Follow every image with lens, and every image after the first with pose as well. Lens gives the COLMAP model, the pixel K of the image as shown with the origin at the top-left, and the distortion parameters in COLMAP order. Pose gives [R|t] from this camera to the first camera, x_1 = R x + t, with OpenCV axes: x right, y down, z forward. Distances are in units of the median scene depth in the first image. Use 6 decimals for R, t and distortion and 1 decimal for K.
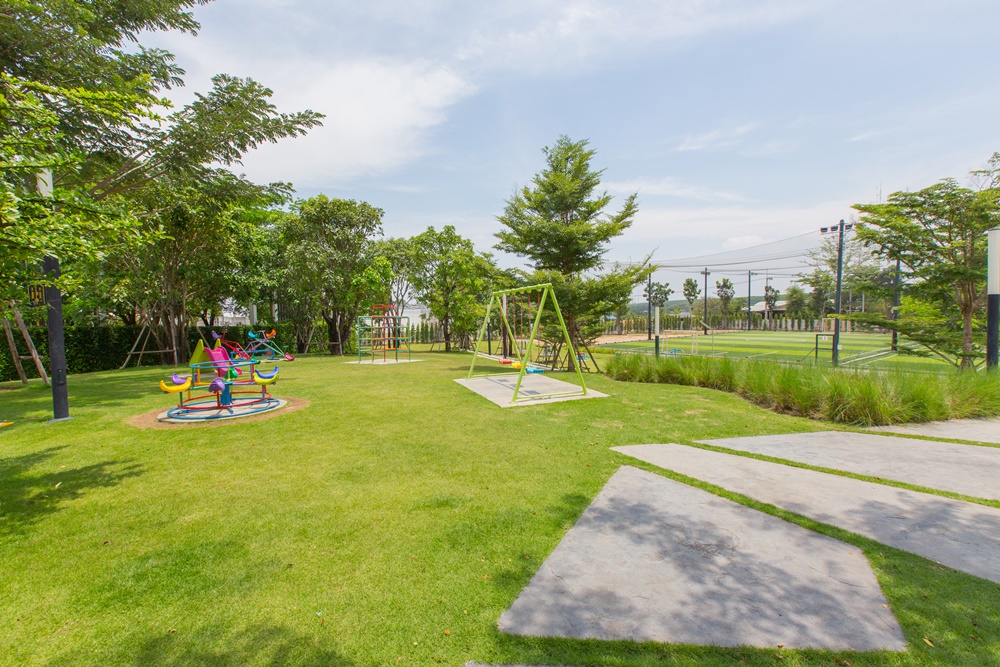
lens RADIAL K [[445.9, 0, 499.9], [0, 445.9, 334.7], [0, 0, 1]] dist [-0.001258, -0.000906]
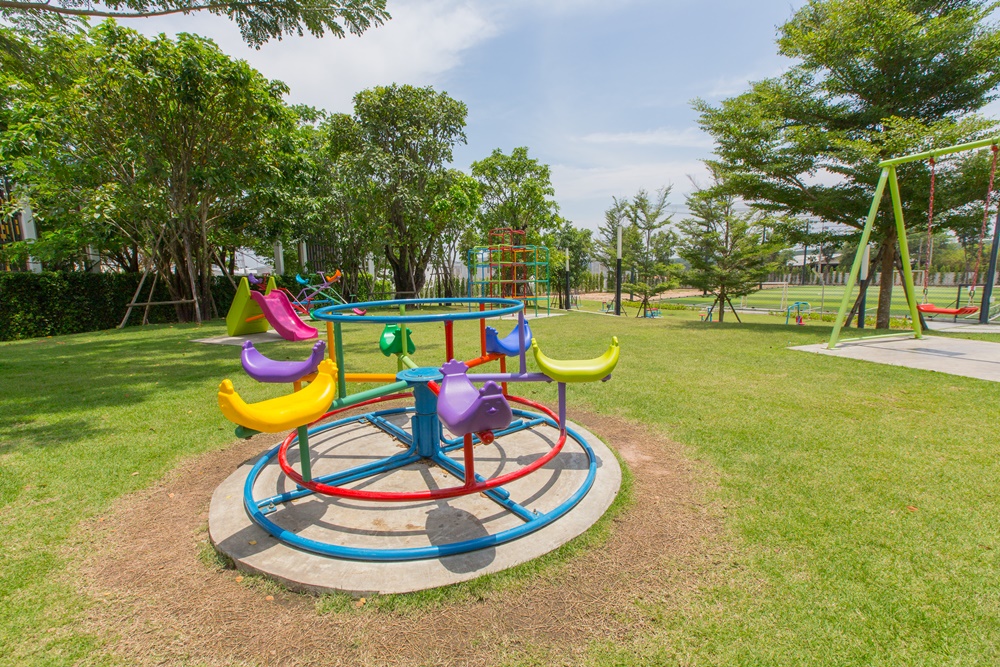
lens RADIAL K [[445.9, 0, 495.4], [0, 445.9, 332.5], [0, 0, 1]] dist [-0.001258, -0.000906]
pose [[0.999784, -0.002709, -0.020614, -0.366035], [0.004496, 0.996185, 0.087148, 0.036852], [0.020299, -0.087222, 0.995982, 0.464830]]
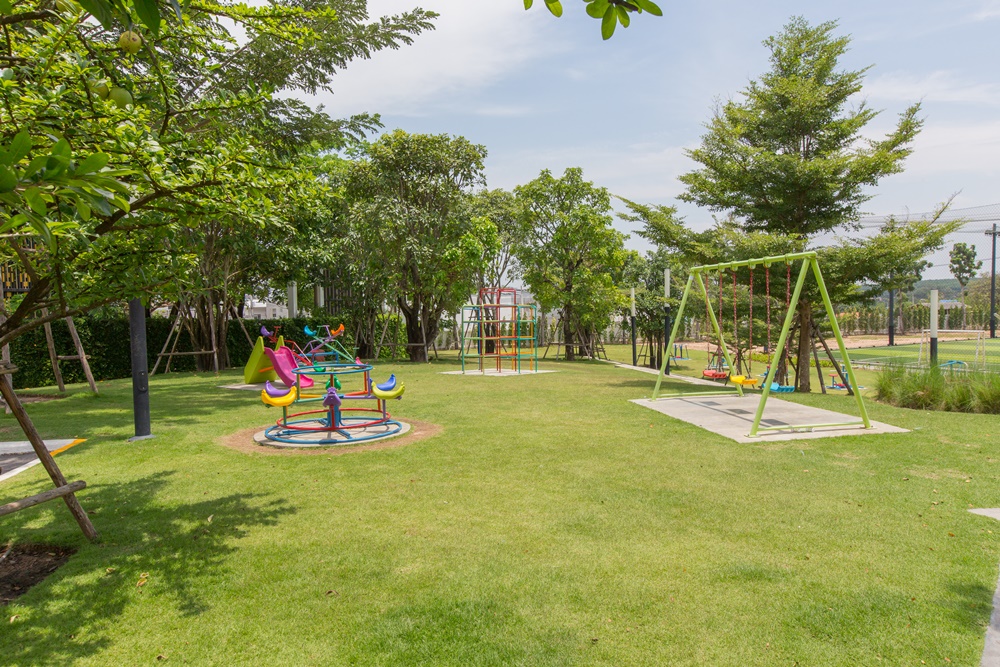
lens RADIAL K [[685.8, 0, 500.3], [0, 685.8, 333.2], [0, 0, 1]] dist [0.004901, -0.004373]
pose [[0.984143, 0.007202, -0.177232, -0.099798], [-0.007688, 0.999968, -0.002053, 0.004814], [0.177212, 0.003383, 0.984167, -0.029561]]
